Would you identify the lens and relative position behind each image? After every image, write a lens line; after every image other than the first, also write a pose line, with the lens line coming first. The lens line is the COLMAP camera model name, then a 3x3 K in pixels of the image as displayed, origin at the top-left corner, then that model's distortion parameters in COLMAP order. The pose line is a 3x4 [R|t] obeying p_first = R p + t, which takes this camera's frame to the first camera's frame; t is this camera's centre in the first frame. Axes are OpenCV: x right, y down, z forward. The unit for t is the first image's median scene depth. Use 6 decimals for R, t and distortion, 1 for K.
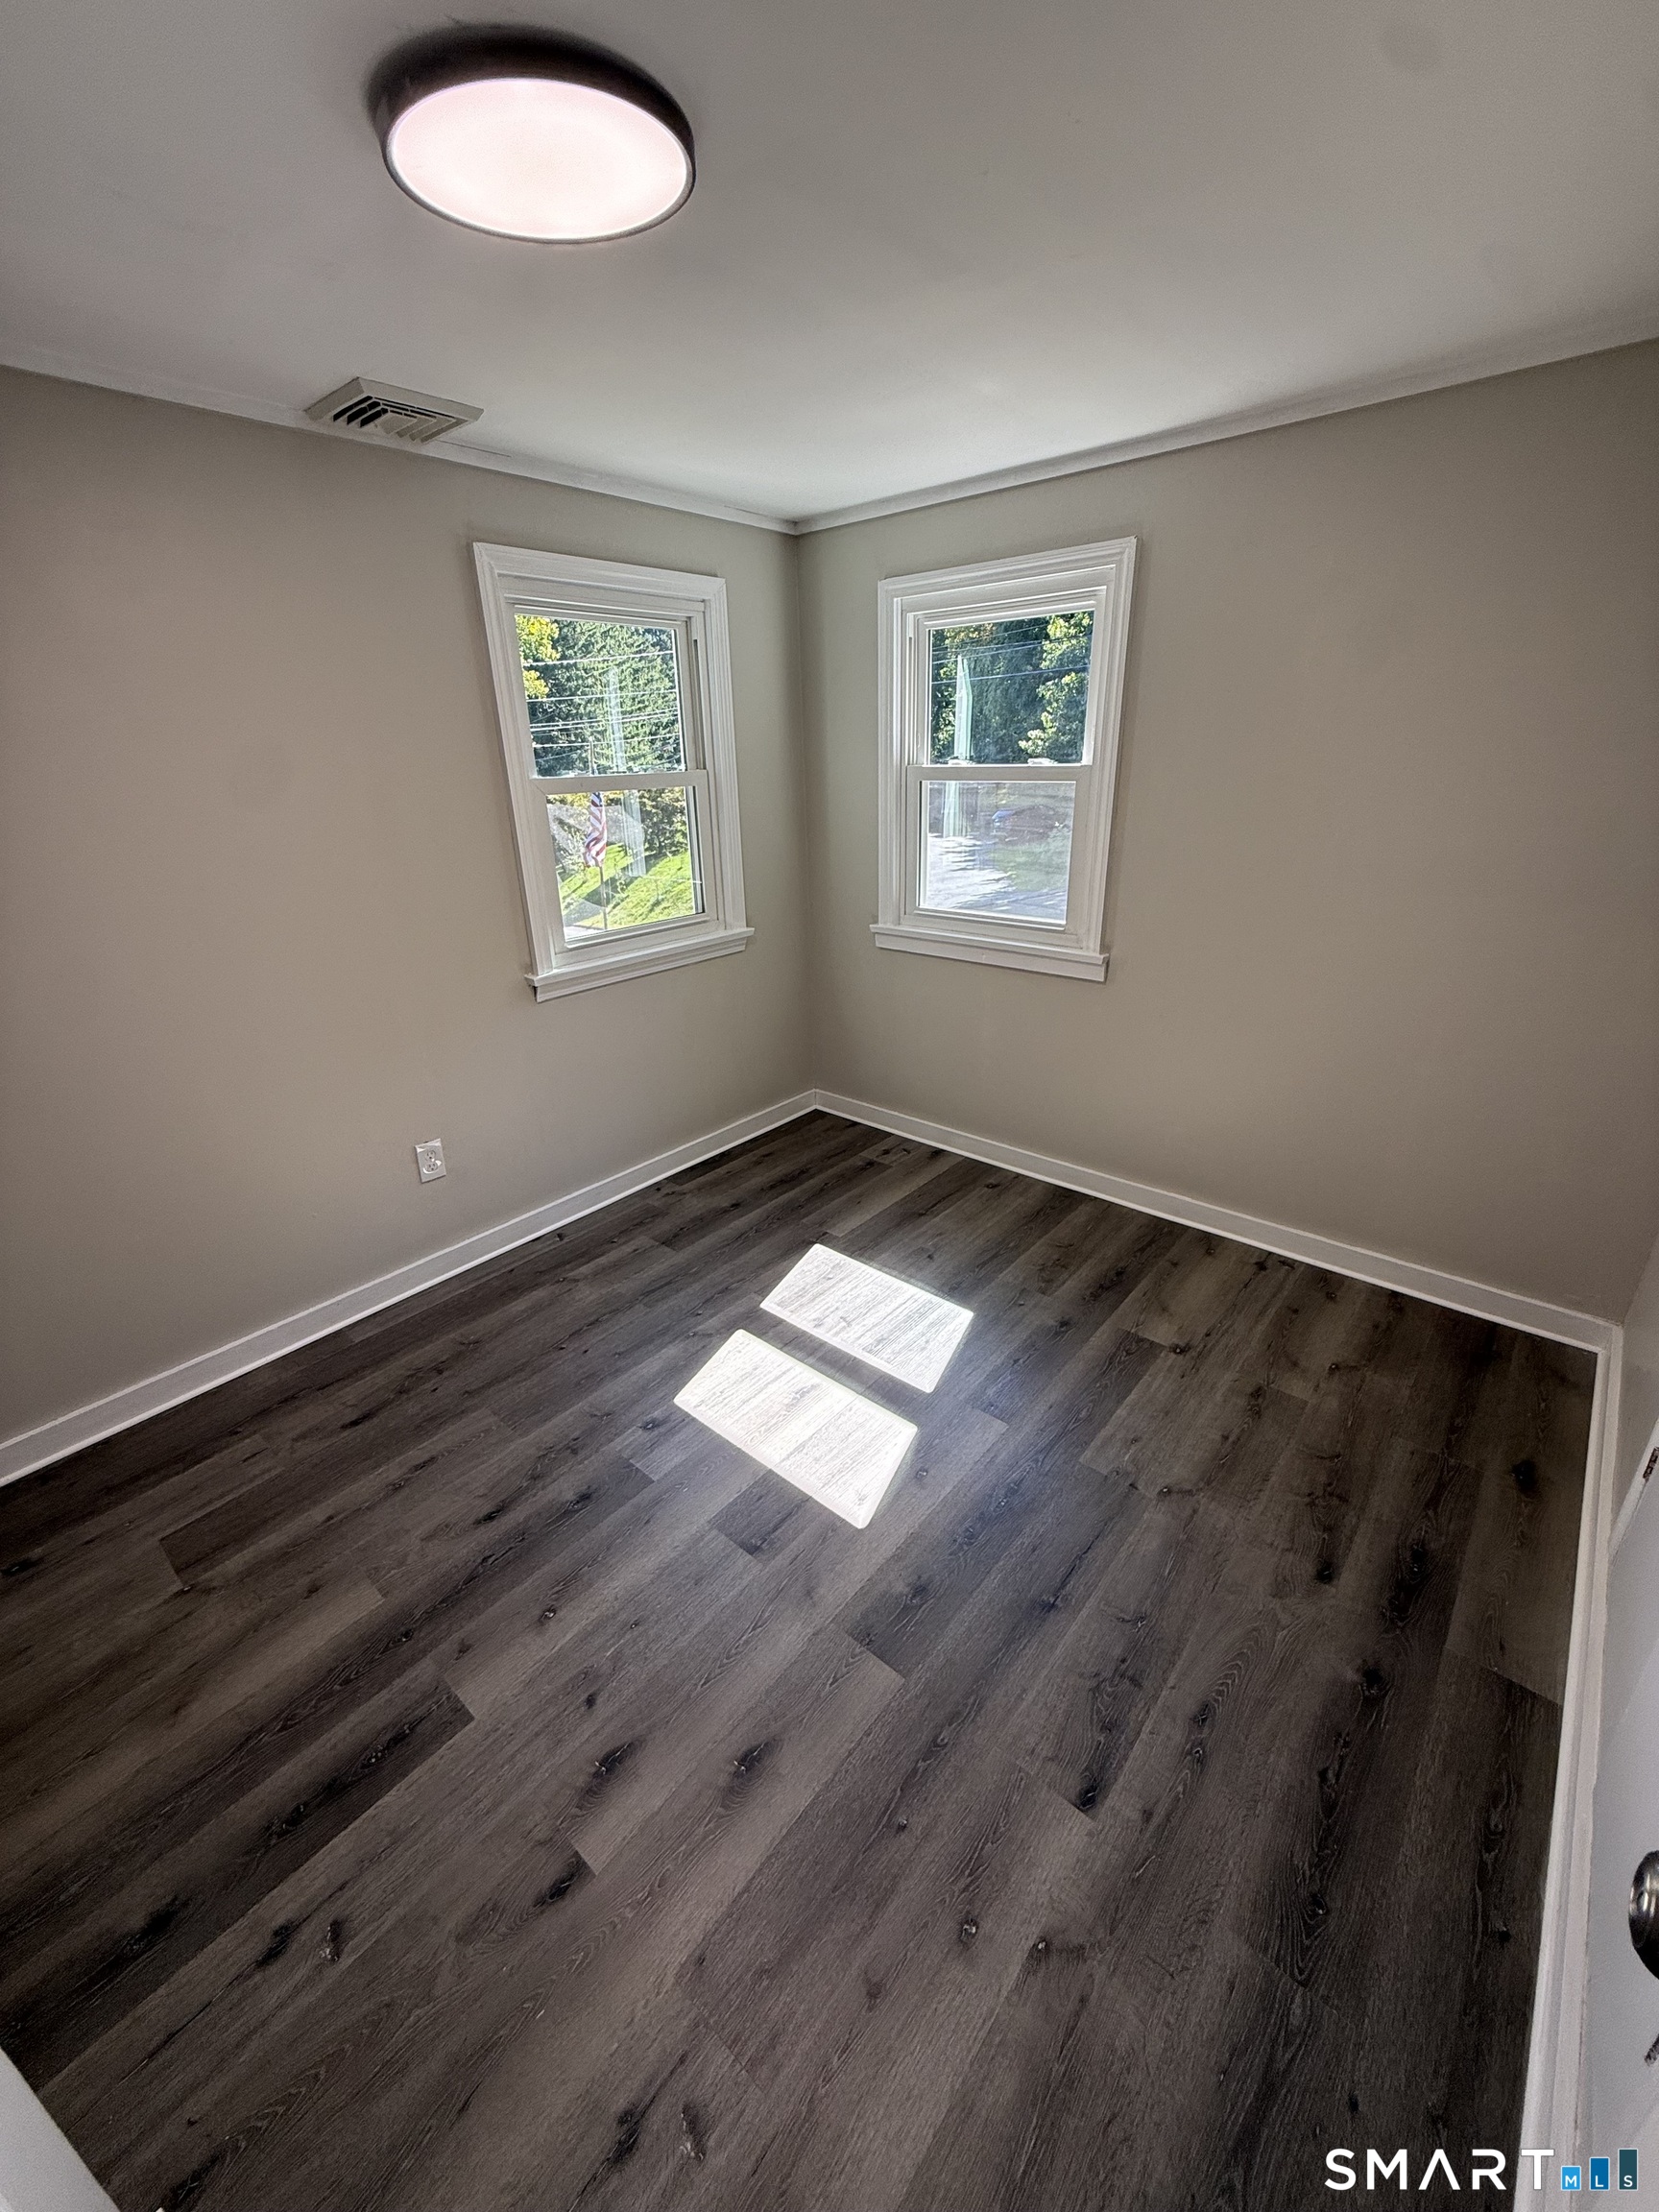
lens RADIAL K [[891.9, 0, 840.2], [0, 891.9, 1102.1], [0, 0, 1]] dist [0.000550, 0.000867]
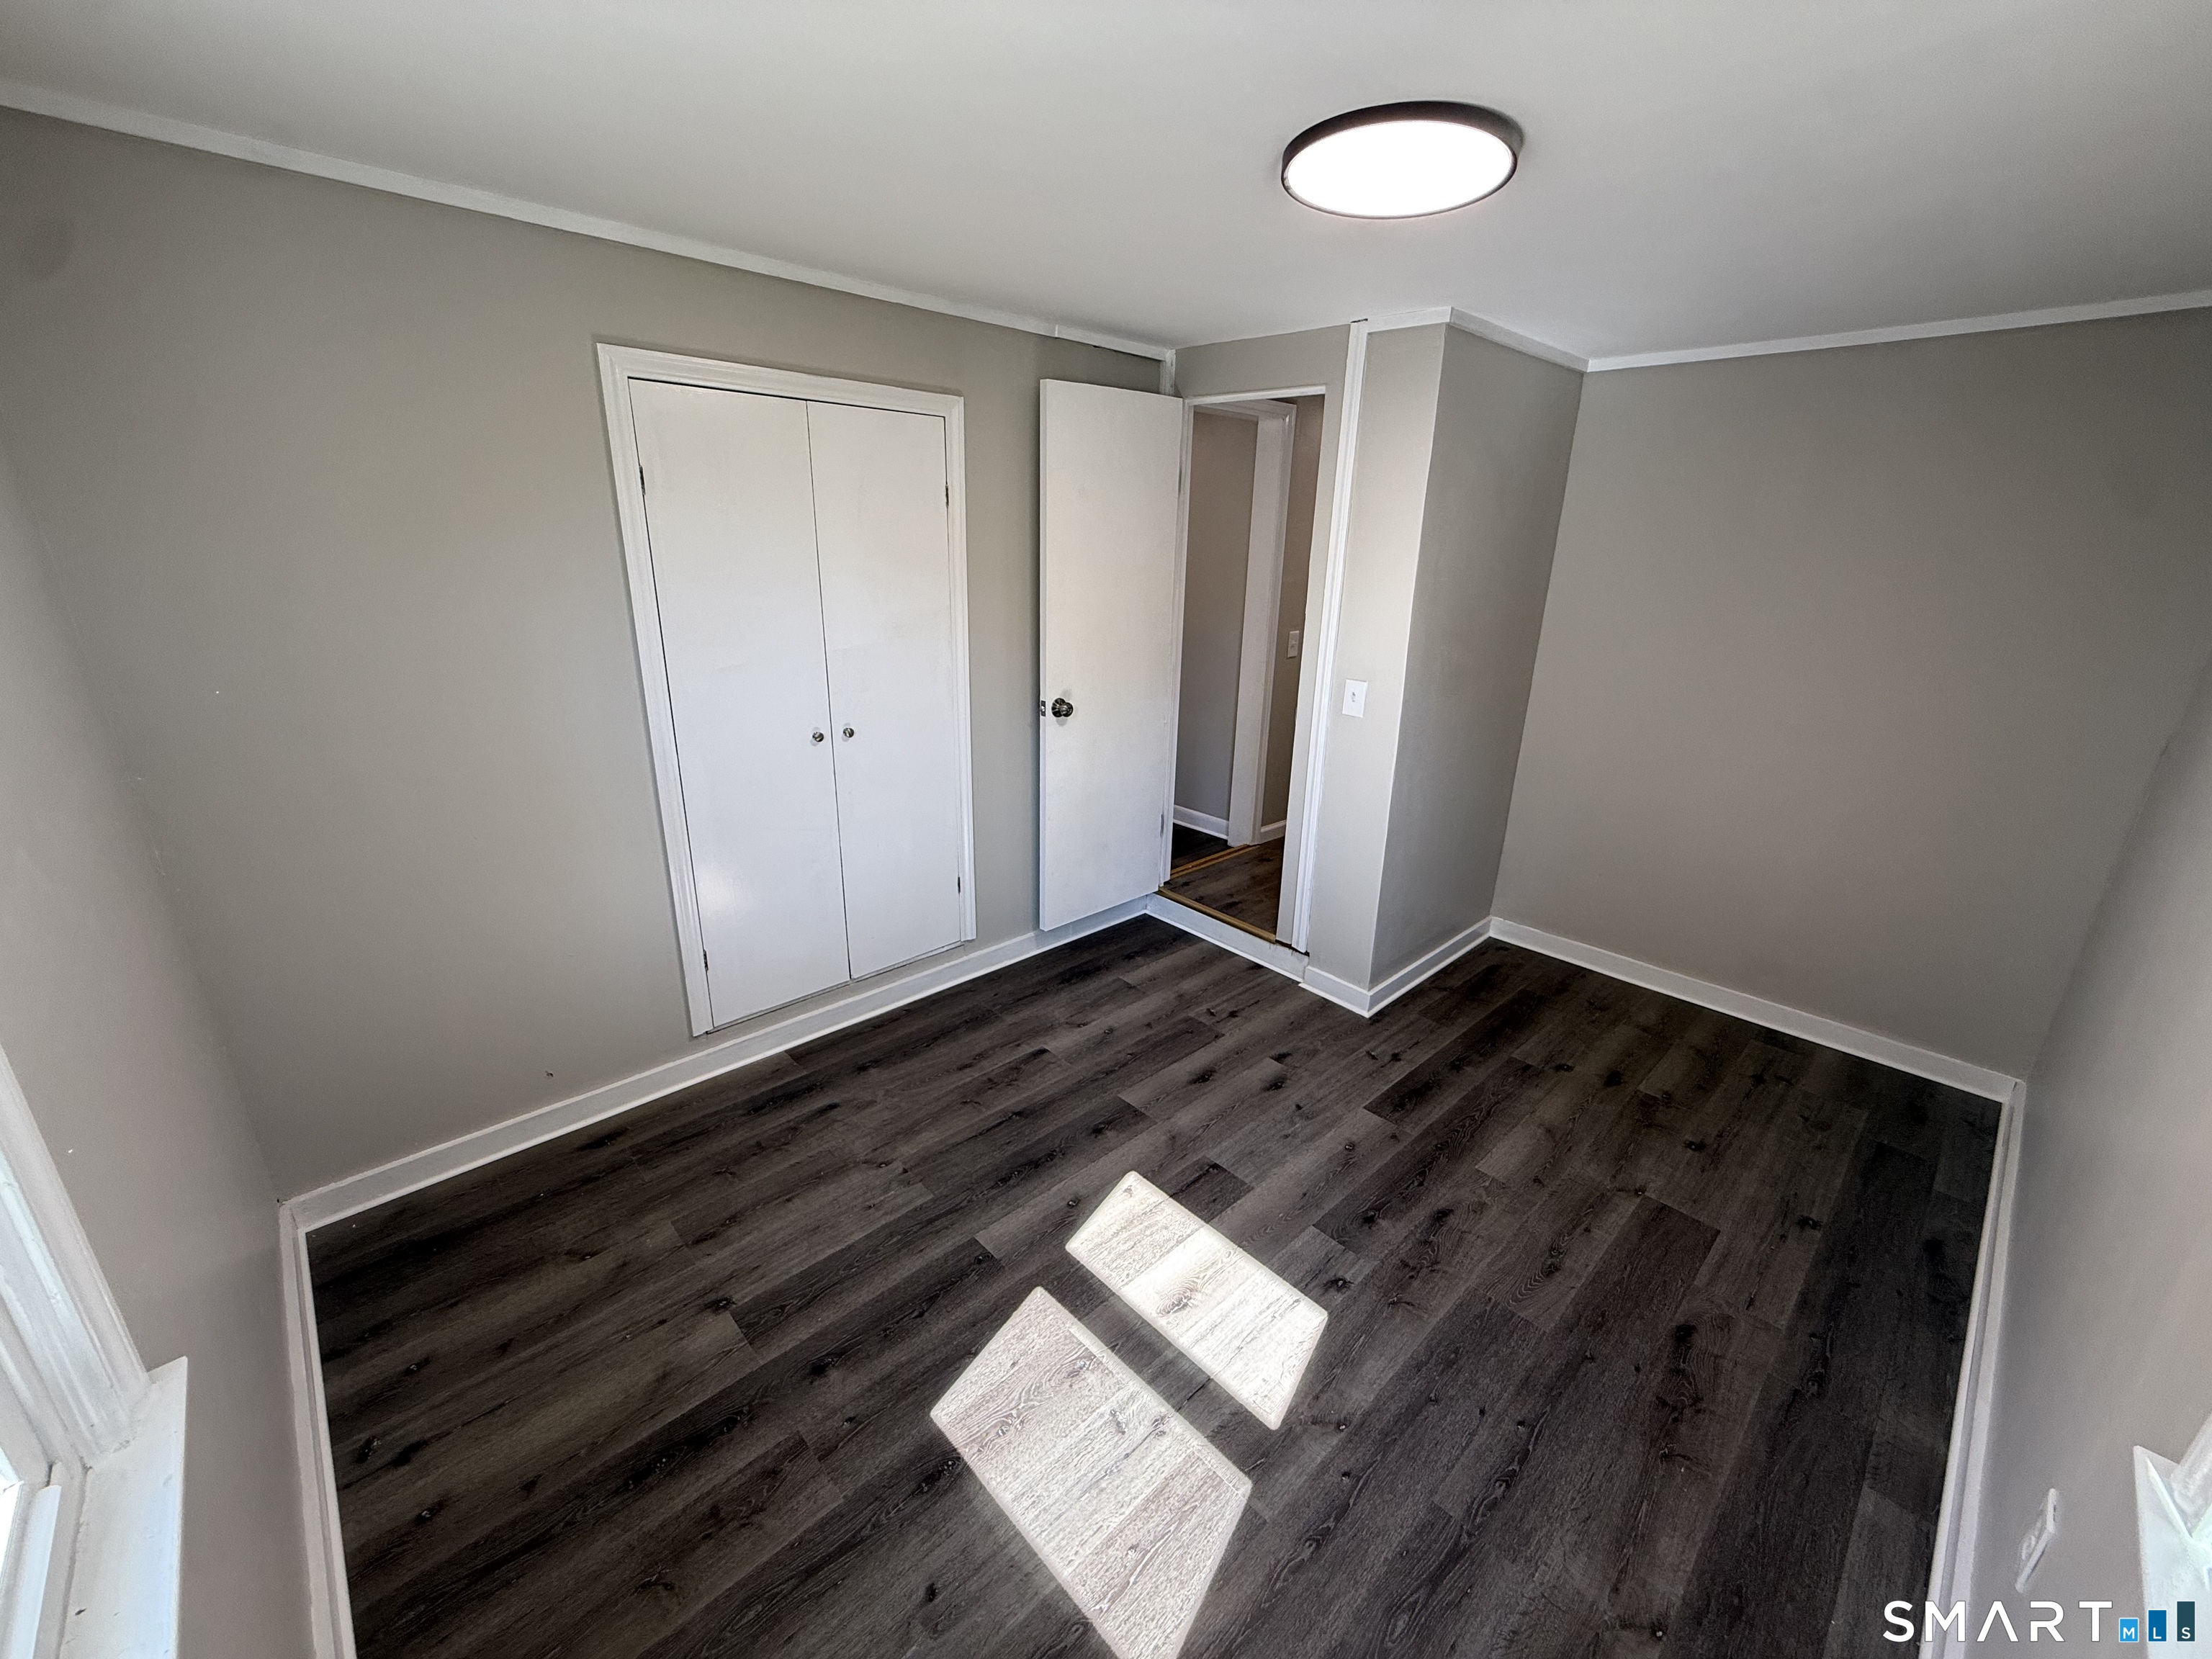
lens RADIAL K [[891.9, 0, 1098.4], [0, 891.9, 834.9], [0, 0, 1]] dist [0.000550, 0.000867]
pose [[-0.993584, -0.035984, 0.107223, -0.045838], [0.042704, 0.758500, 0.650272, -0.679754], [-0.104728, 0.650678, -0.752097, 1.552103]]
